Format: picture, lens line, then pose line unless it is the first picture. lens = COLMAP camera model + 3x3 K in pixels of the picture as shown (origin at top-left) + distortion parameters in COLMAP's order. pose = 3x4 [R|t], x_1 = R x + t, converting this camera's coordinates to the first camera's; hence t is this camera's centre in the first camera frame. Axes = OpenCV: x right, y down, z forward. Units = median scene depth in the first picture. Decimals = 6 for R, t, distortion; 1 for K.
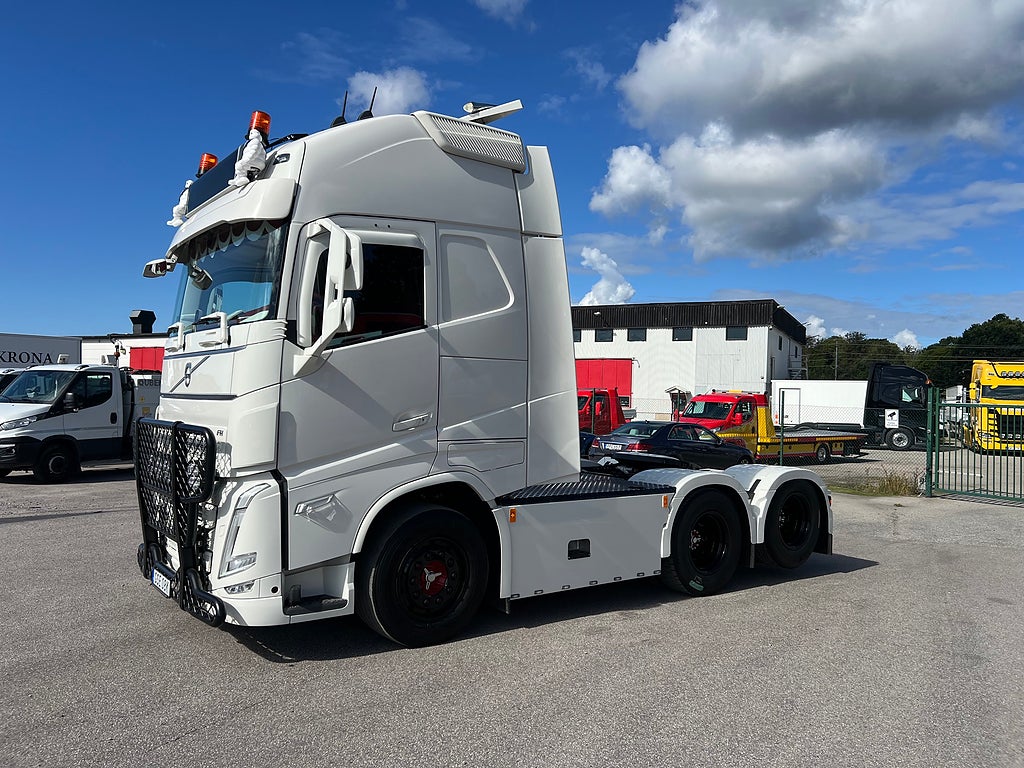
lens RADIAL K [[765.5, 0, 519.9], [0, 765.5, 379.4], [0, 0, 1]] dist [0.057187, -0.061446]
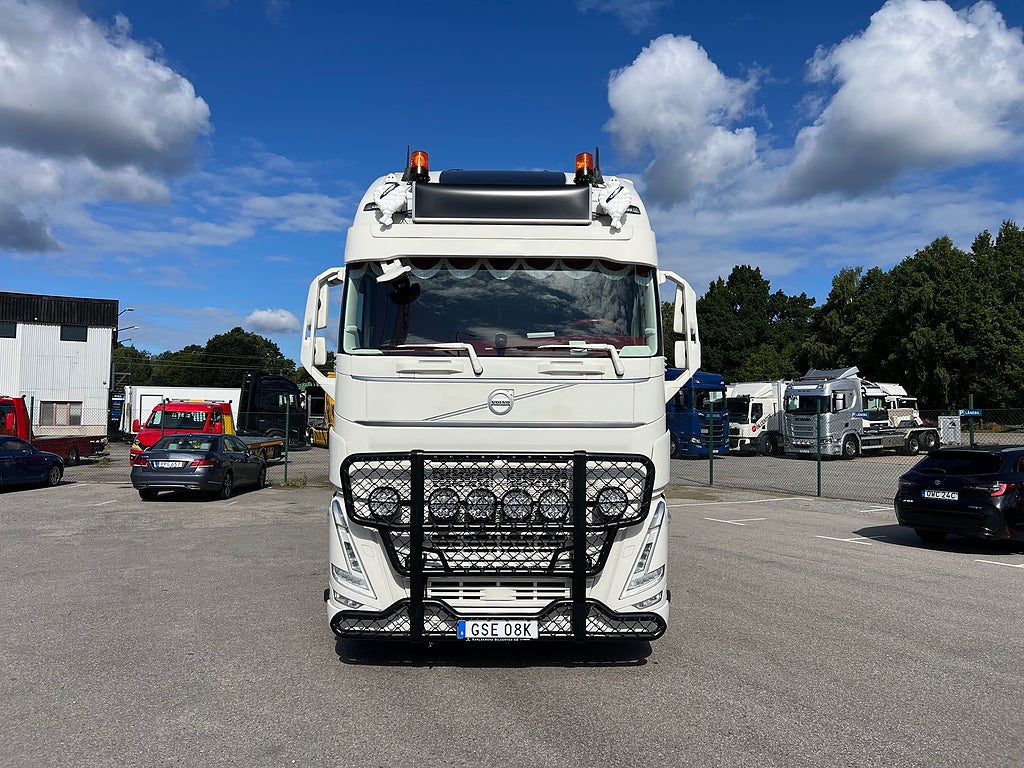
lens RADIAL K [[765.5, 0, 519.5], [0, 765.5, 374.9], [0, 0, 1]] dist [0.057187, -0.061446]
pose [[0.589847, 0.023489, 0.807173, -1.058173], [-0.015358, 0.999722, -0.017870, -0.020369], [-0.807369, -0.001856, 0.590044, 0.396290]]
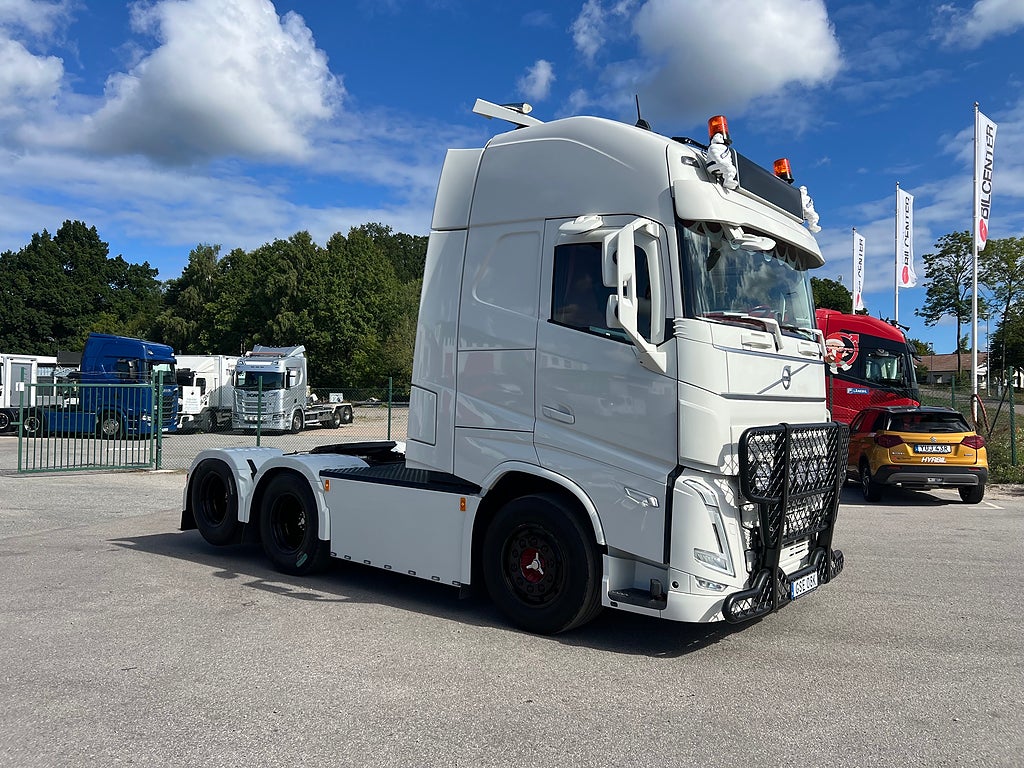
lens RADIAL K [[765.5, 0, 520.5], [0, 765.5, 386.0], [0, 0, 1]] dist [0.057187, -0.061446]
pose [[-0.227958, -0.008819, 0.973631, -1.200372], [-0.048331, 0.998829, -0.002269, 0.022369], [-0.972471, -0.047574, -0.228118, 1.421505]]
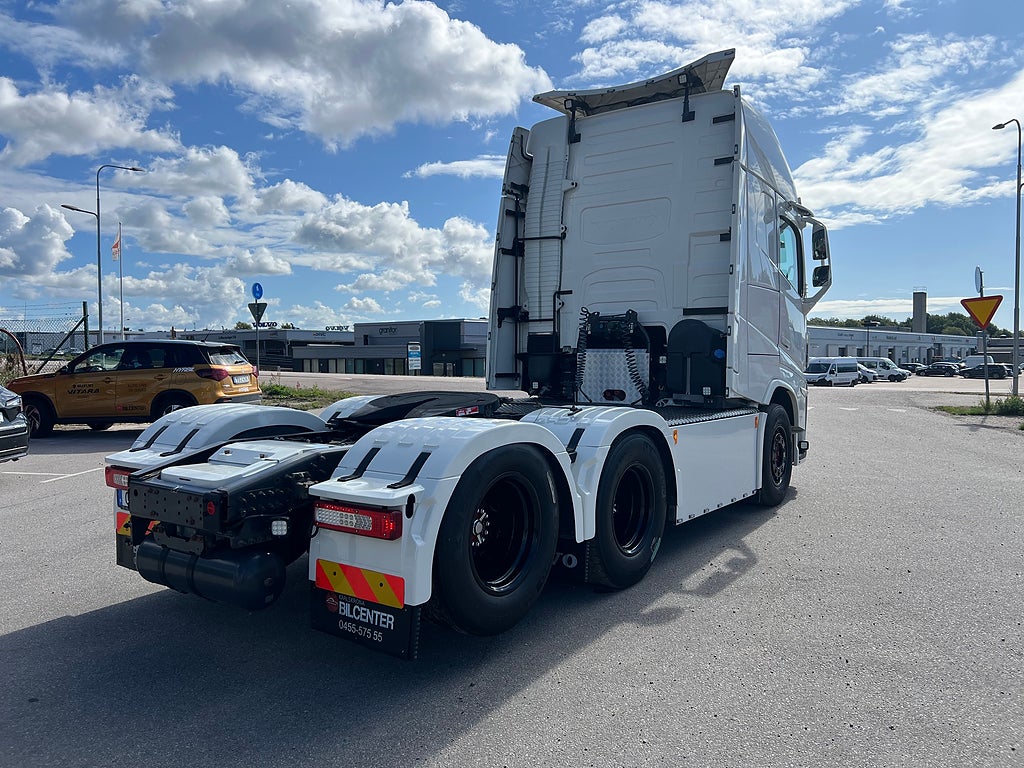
lens RADIAL K [[765.5, 0, 514.5], [0, 765.5, 358.2], [0, 0, 1]] dist [0.057187, -0.061446]
pose [[-0.954964, -0.025073, -0.295662, 0.403502], [-0.016929, 0.999404, -0.030072, 0.120821], [0.296240, -0.023713, -0.954819, 2.213862]]
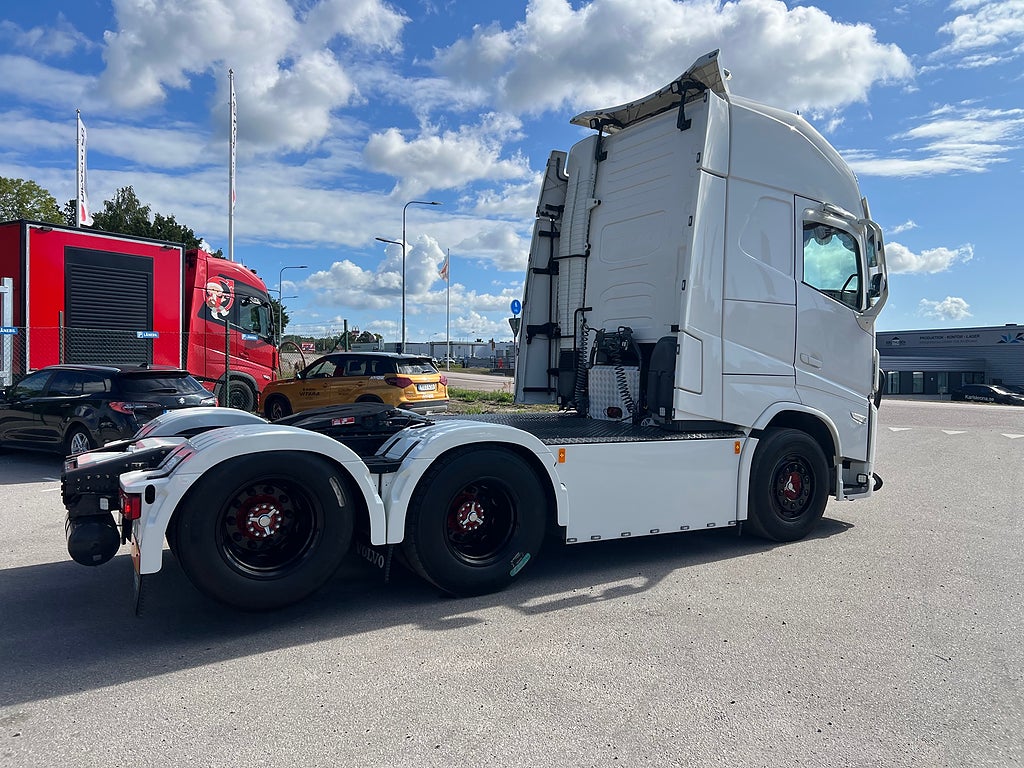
lens RADIAL K [[765.5, 0, 519.7], [0, 765.5, 368.4], [0, 0, 1]] dist [0.057187, -0.061446]
pose [[-0.992205, -0.039683, 0.118129, -0.081987], [-0.042042, 0.998962, -0.017545, 0.098374], [-0.117310, -0.022375, -0.992843, 2.306451]]
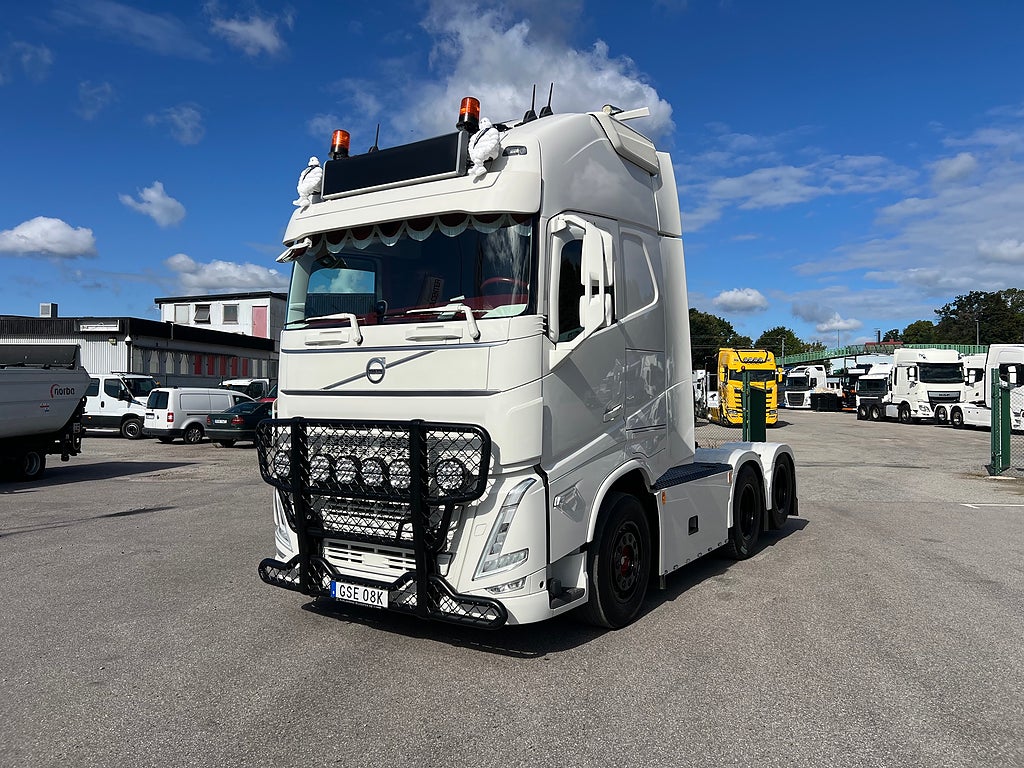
lens RADIAL K [[765.5, 0, 528.7], [0, 765.5, 375.2], [0, 0, 1]] dist [0.057187, -0.061446]
pose [[0.936825, -0.014559, 0.349494, -0.526871], [0.010877, 0.999863, 0.012495, -0.008688], [-0.349628, -0.007904, 0.936855, 0.058998]]
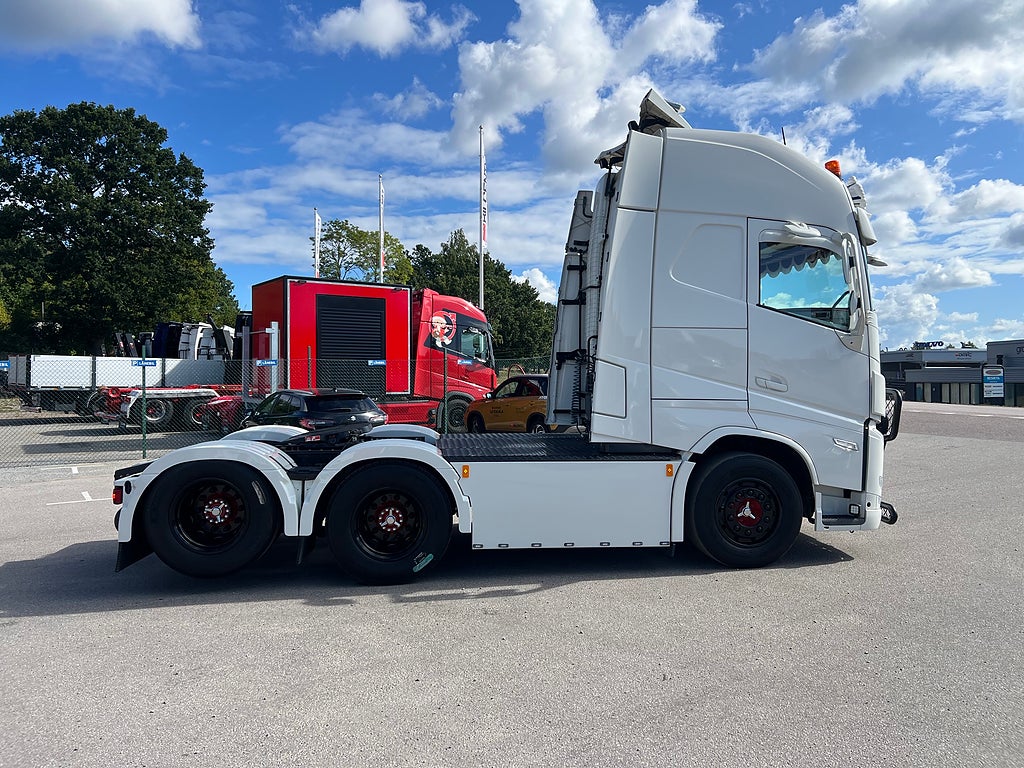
lens RADIAL K [[765.5, 0, 522.5], [0, 765.5, 380.1], [0, 0, 1]] dist [0.057187, -0.061446]
pose [[-0.862439, -0.026058, 0.505489, -0.600964], [-0.034246, 0.999390, -0.006909, 0.064210], [-0.505000, -0.023270, -0.862805, 2.266396]]
